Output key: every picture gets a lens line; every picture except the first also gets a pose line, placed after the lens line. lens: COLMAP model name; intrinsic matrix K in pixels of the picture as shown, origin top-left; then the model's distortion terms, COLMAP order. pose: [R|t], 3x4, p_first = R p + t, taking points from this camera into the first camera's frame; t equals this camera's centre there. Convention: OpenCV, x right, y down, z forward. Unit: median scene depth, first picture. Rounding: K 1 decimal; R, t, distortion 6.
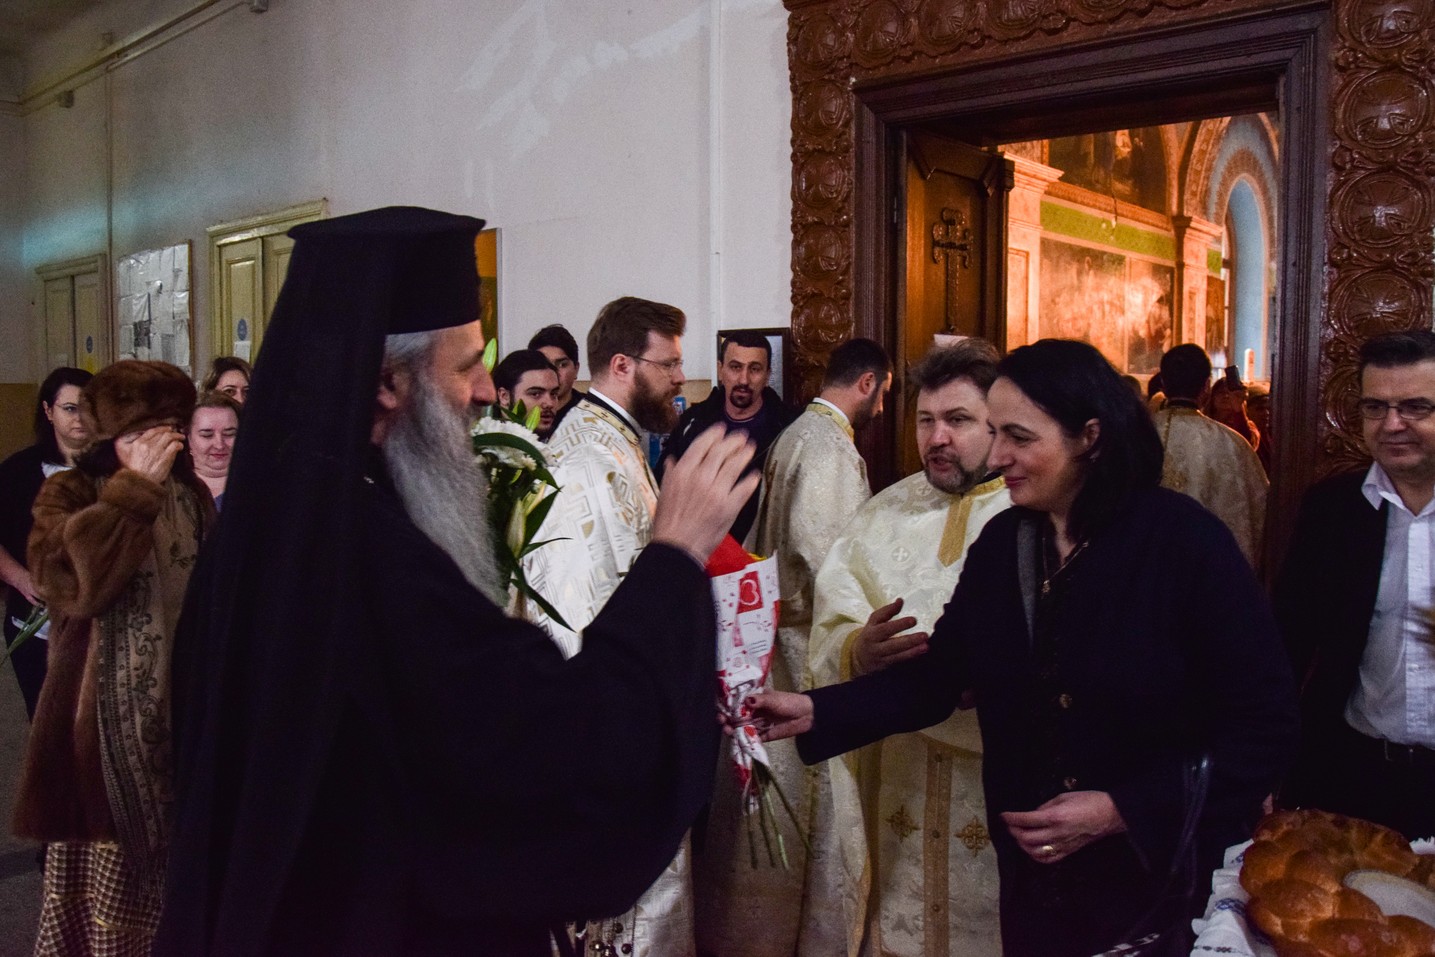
lens RADIAL K [[1176.8, 0, 741.5], [0, 1176.8, 473.1], [0, 0, 1]] dist [-0.156478, 0.129054]
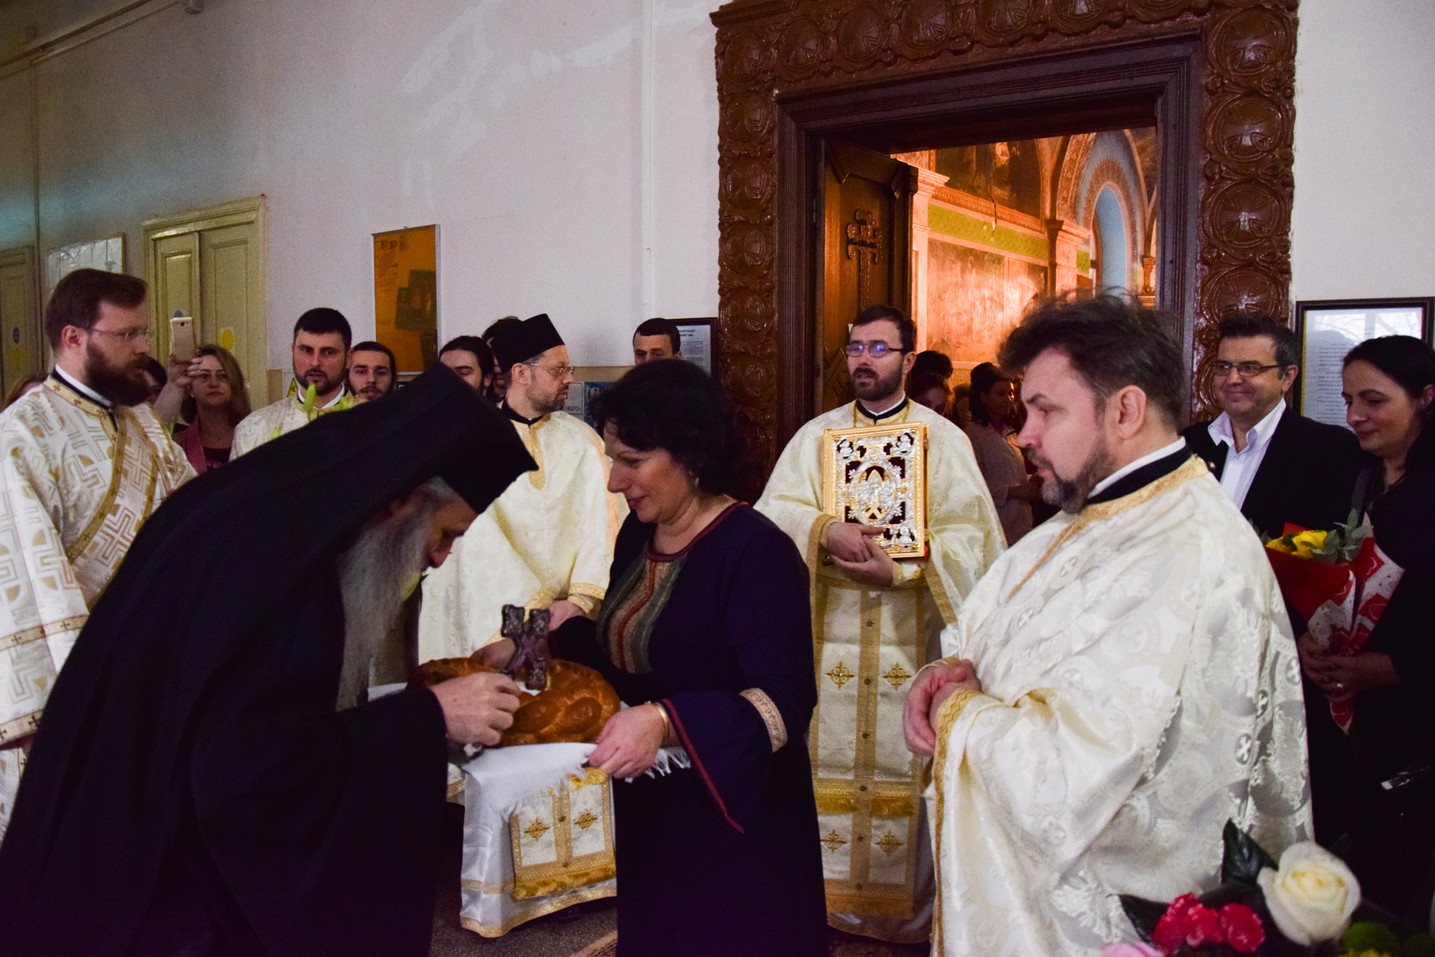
lens RADIAL K [[1120.0, 0, 737.3], [0, 1120.0, 469.7], [0, 0, 1]] dist [-0.153517, 0.113196]
pose [[0.995766, -0.007336, 0.091635, -0.036642], [0.006721, 0.999953, 0.007014, 0.010502], [-0.091682, -0.006368, 0.995768, -0.037668]]
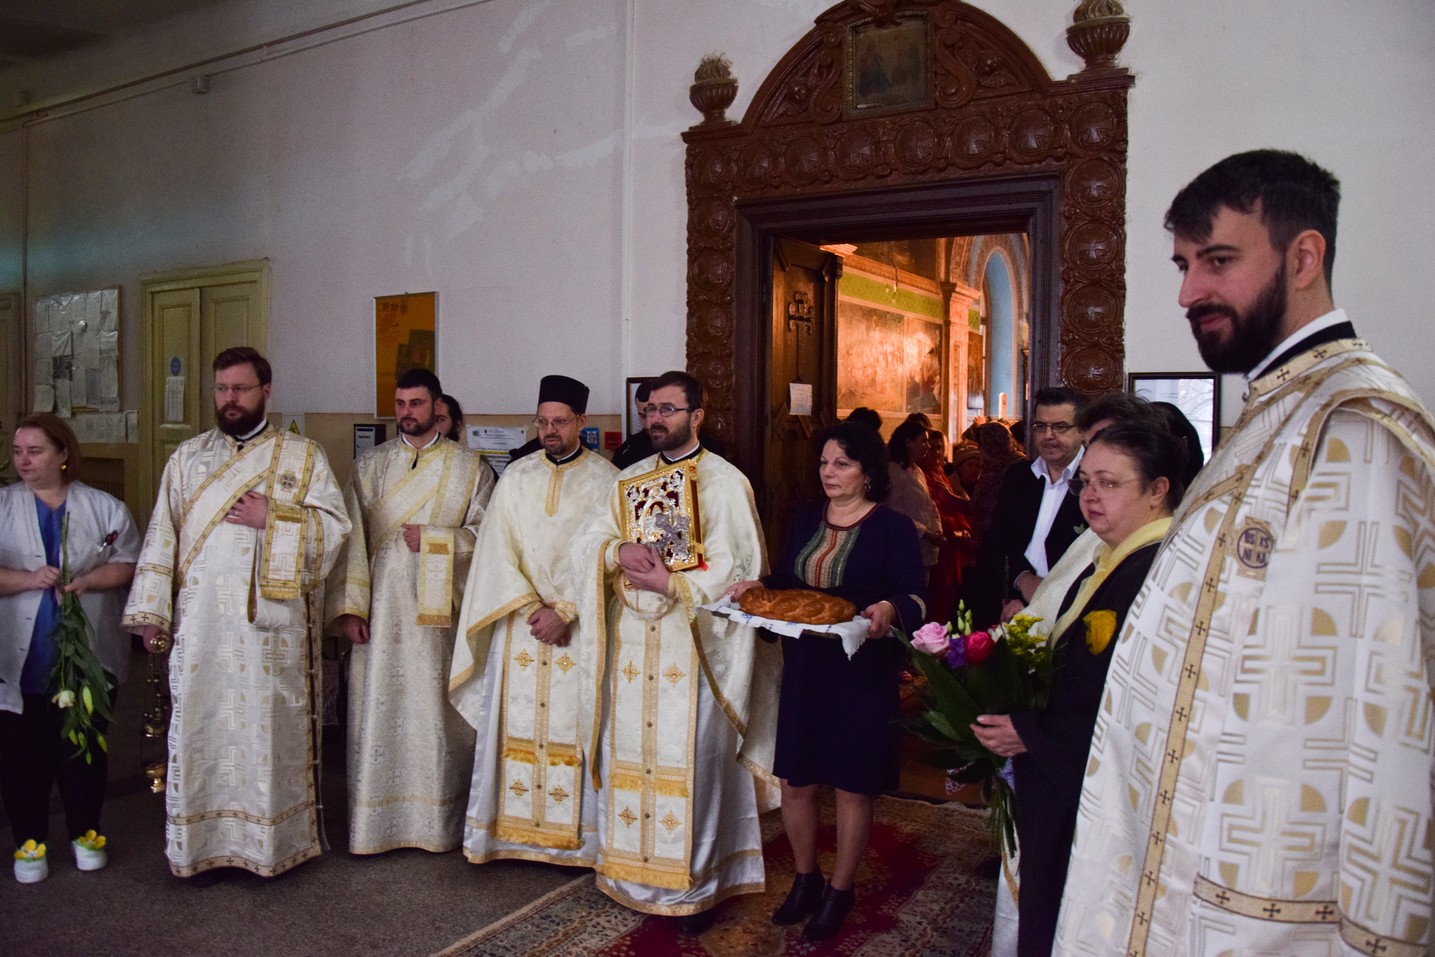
lens RADIAL K [[1120.0, 0, 756.1], [0, 1120.0, 465.4], [0, 0, 1]] dist [-0.153517, 0.113196]
pose [[0.979713, 0.001444, 0.200400, -0.137008], [0.005718, 0.999365, -0.035158, 0.024215], [-0.200324, 0.035591, 0.979083, -0.277003]]
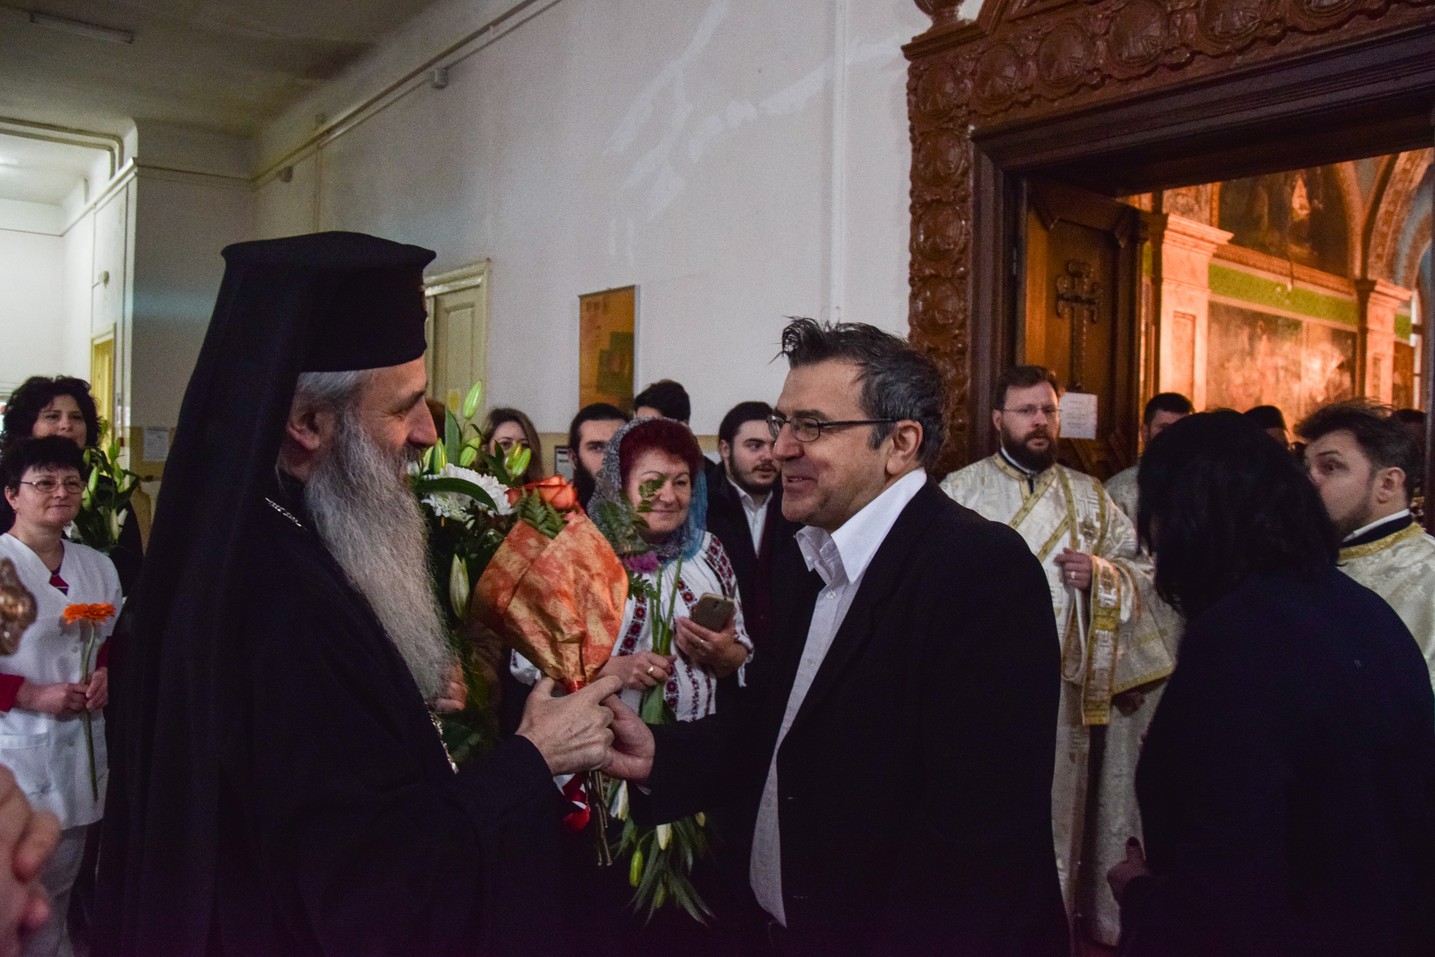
lens RADIAL K [[1120.0, 0, 743.7], [0, 1120.0, 468.5], [0, 0, 1]] dist [-0.153517, 0.113196]
pose [[0.985184, 0.022170, -0.170059, 0.067544], [-0.031607, 0.998095, -0.052988, -0.000700], [0.168560, 0.057578, 0.984008, 0.075657]]
